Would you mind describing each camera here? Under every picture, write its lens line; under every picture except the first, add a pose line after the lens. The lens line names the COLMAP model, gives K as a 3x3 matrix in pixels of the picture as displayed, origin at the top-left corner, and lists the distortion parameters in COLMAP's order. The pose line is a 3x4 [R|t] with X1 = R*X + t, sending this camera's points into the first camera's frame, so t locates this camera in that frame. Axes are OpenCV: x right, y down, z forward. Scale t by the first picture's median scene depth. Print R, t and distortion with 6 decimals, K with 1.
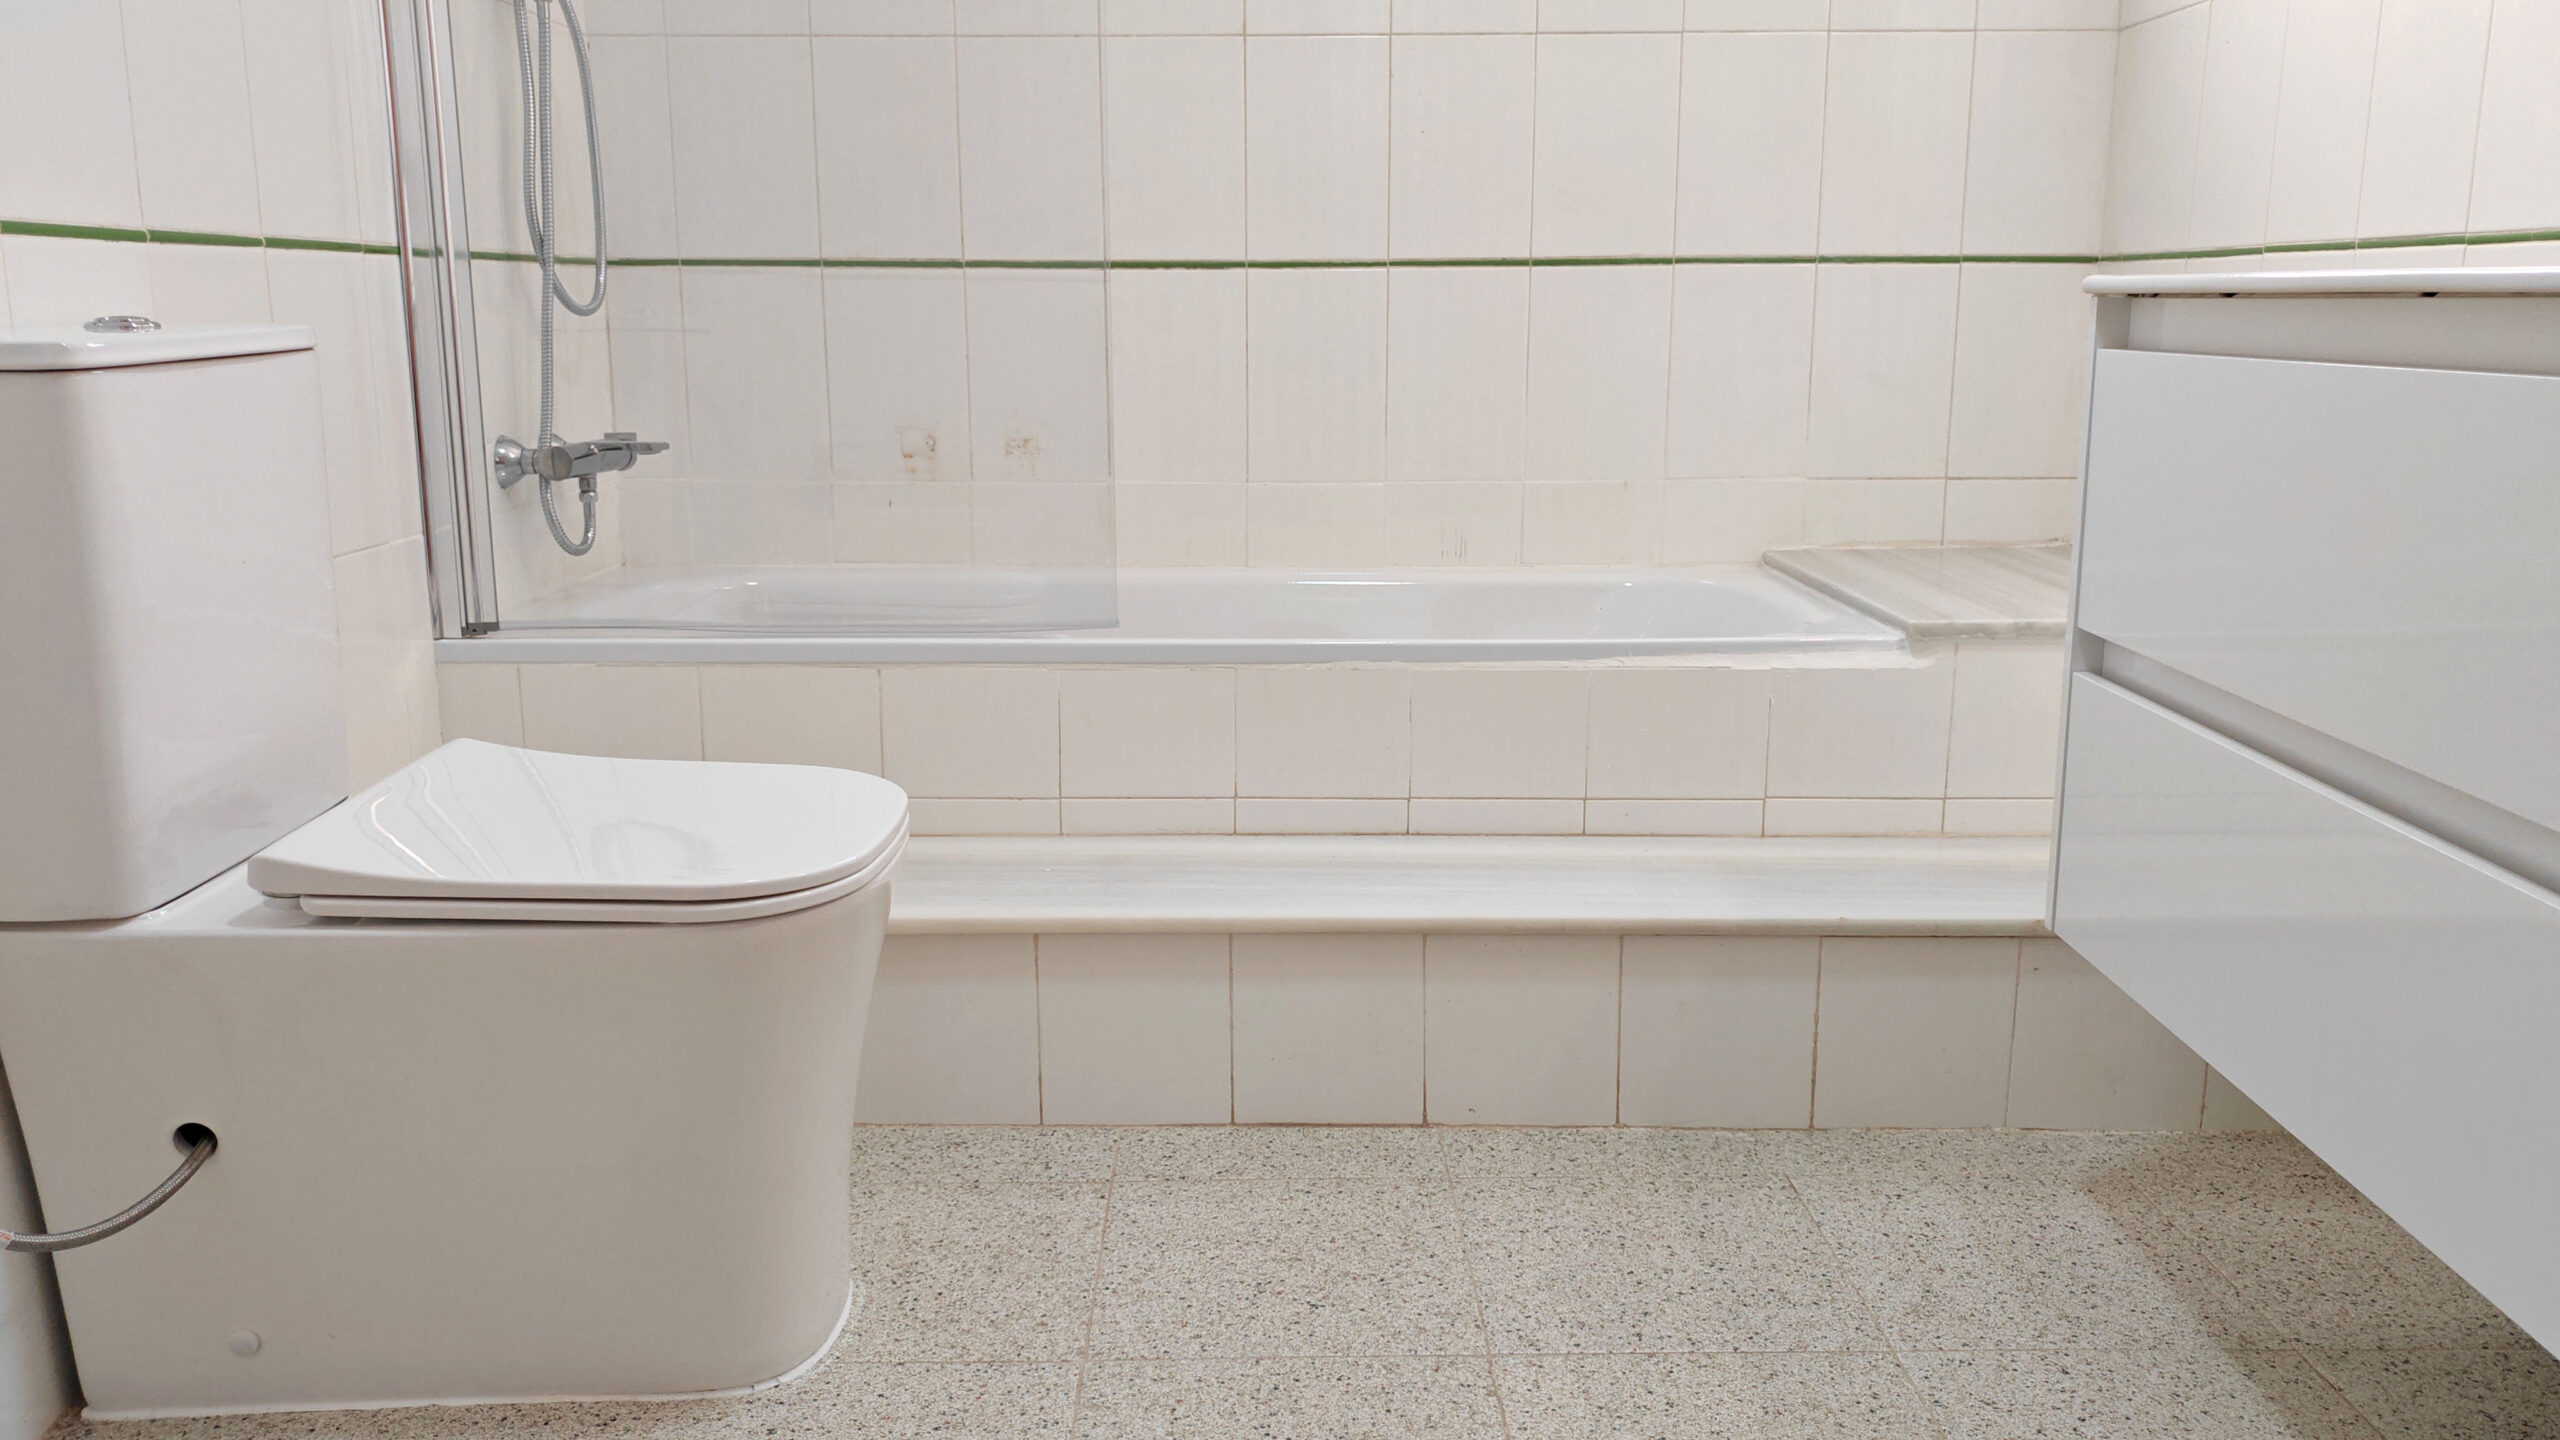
lens RADIAL K [[1972.4, 0, 1280.0], [0, 1972.4, 720.0], [0, 0, 1]] dist [0.004862, 0.006805]
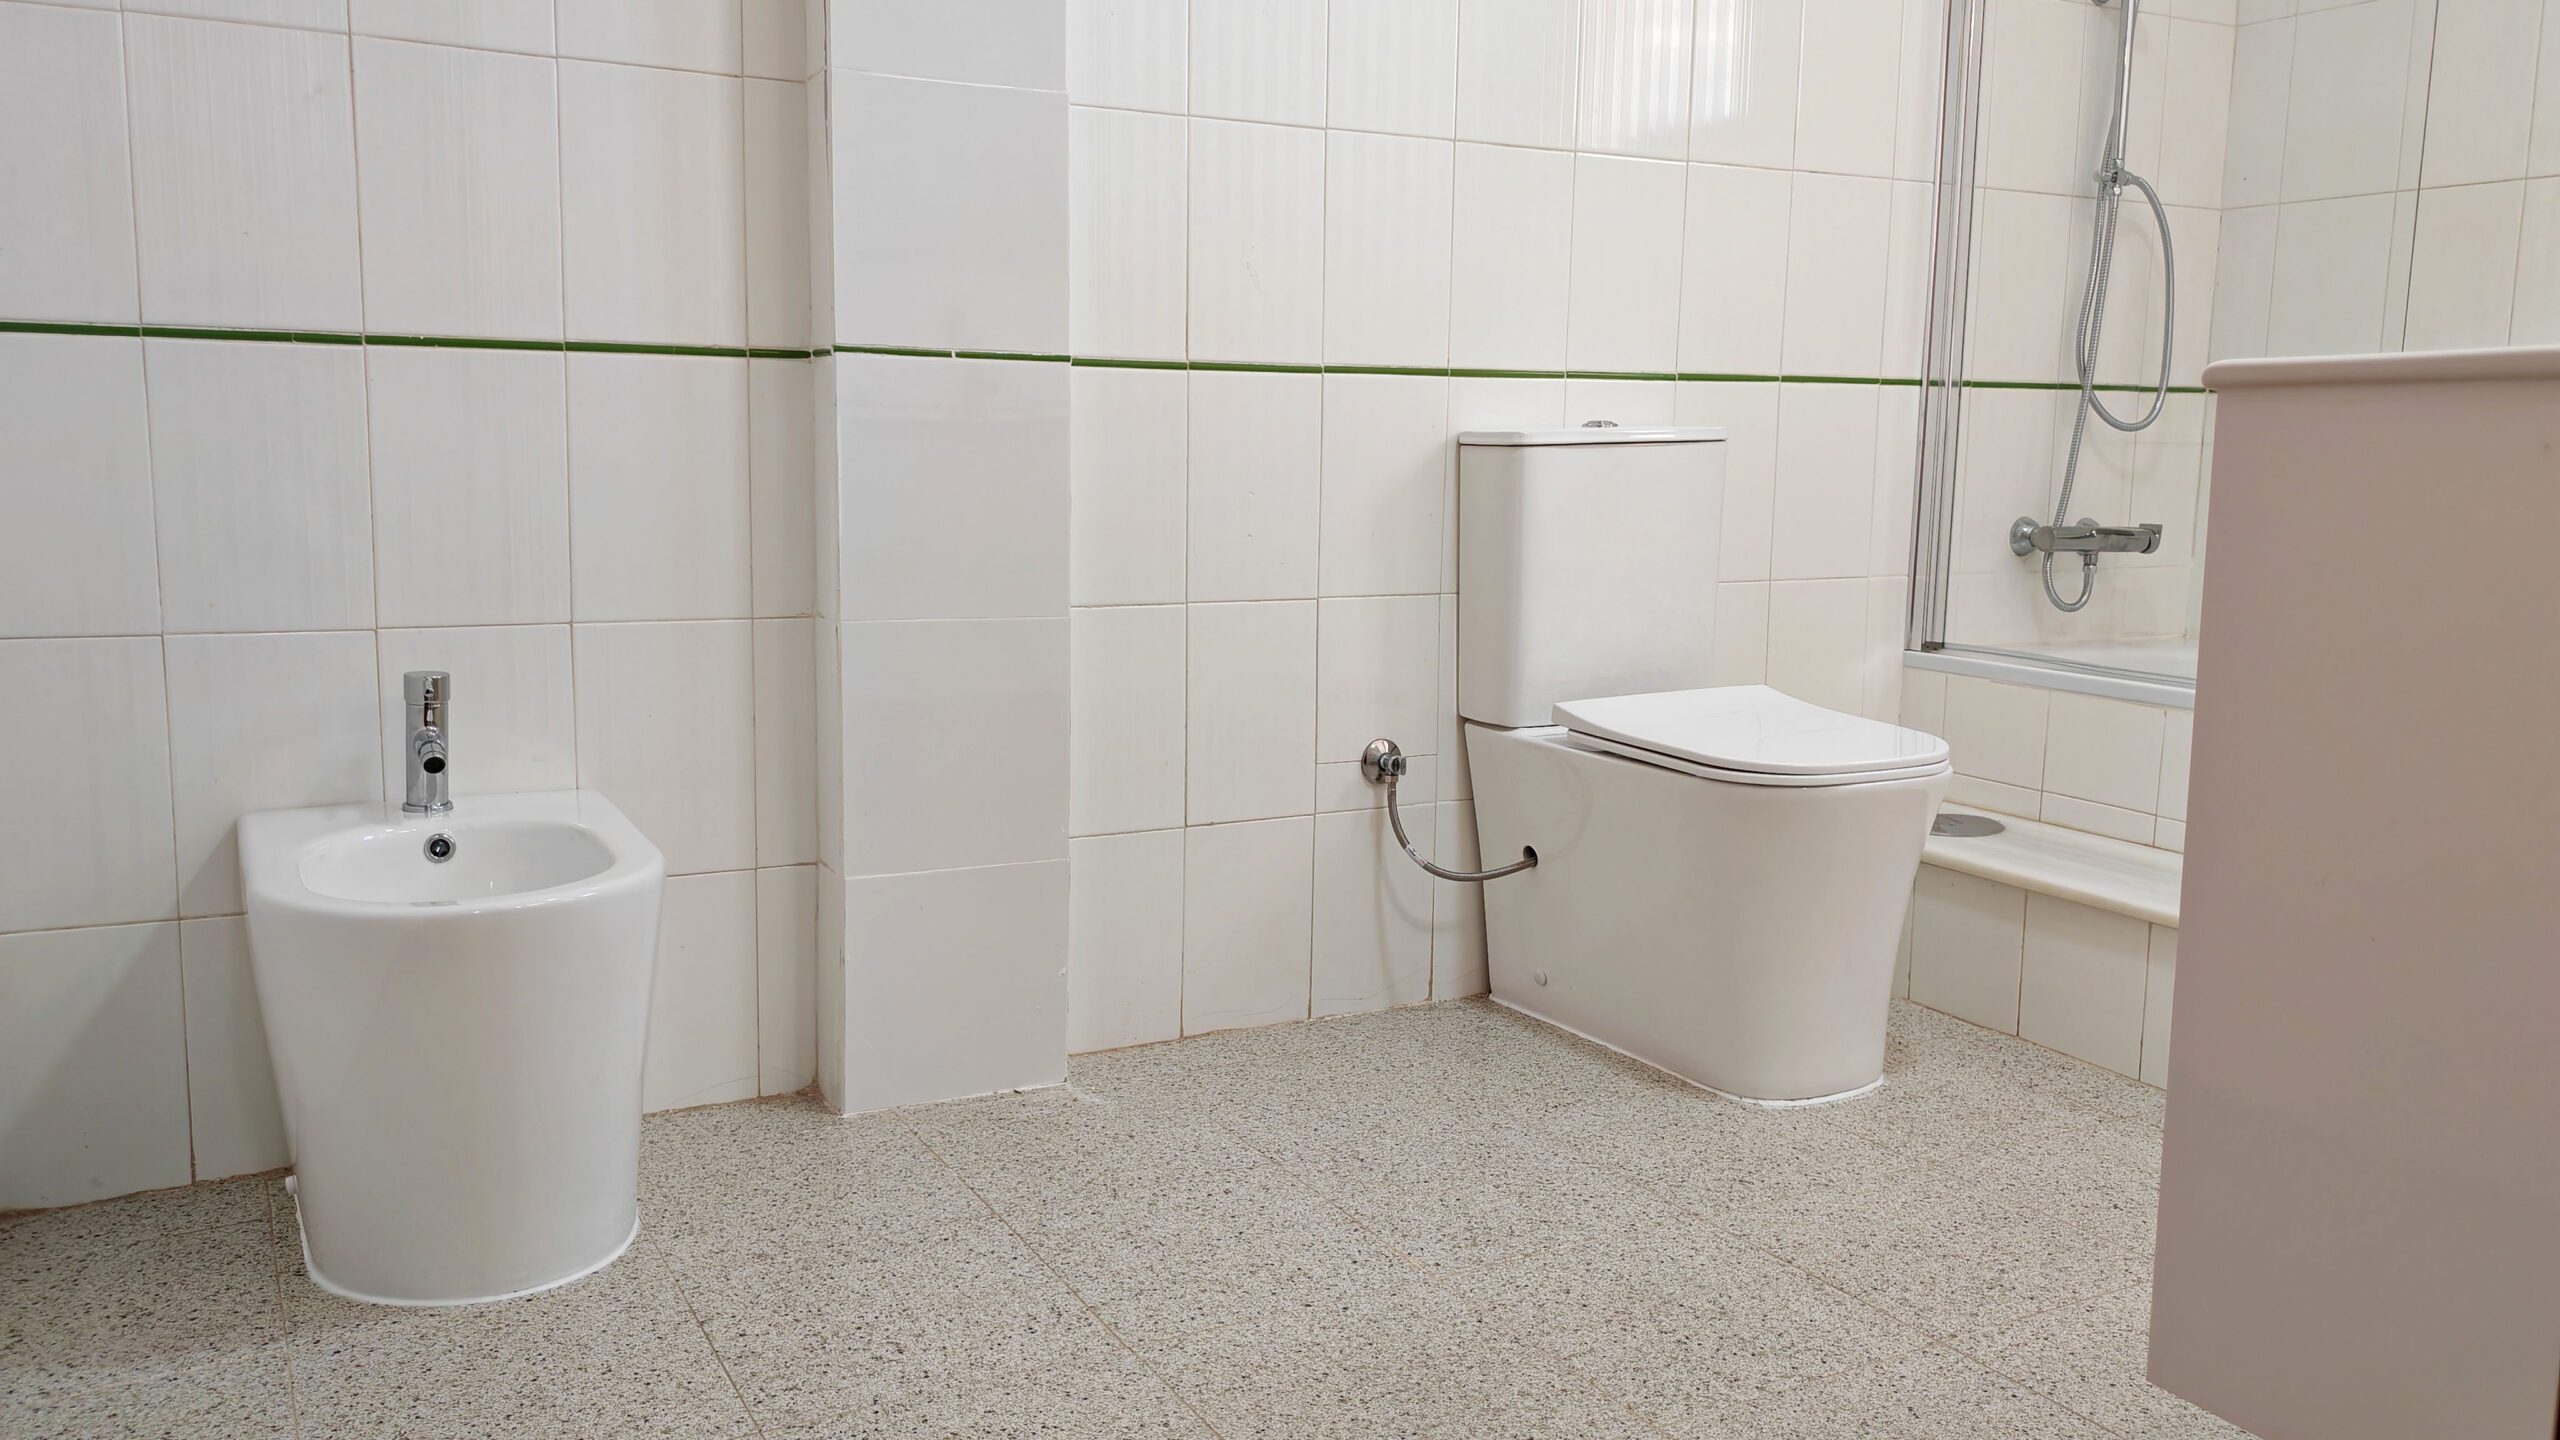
lens RADIAL K [[1920.4, 0, 1267.8], [0, 1920.4, 717.9], [0, 0, 1]] dist [0.062850, -0.129785]
pose [[0.468732, 0.138239, -0.872456, 0.592682], [-0.193835, 0.979703, 0.051093, 0.026003], [0.861811, 0.145164, 0.486014, -0.077253]]
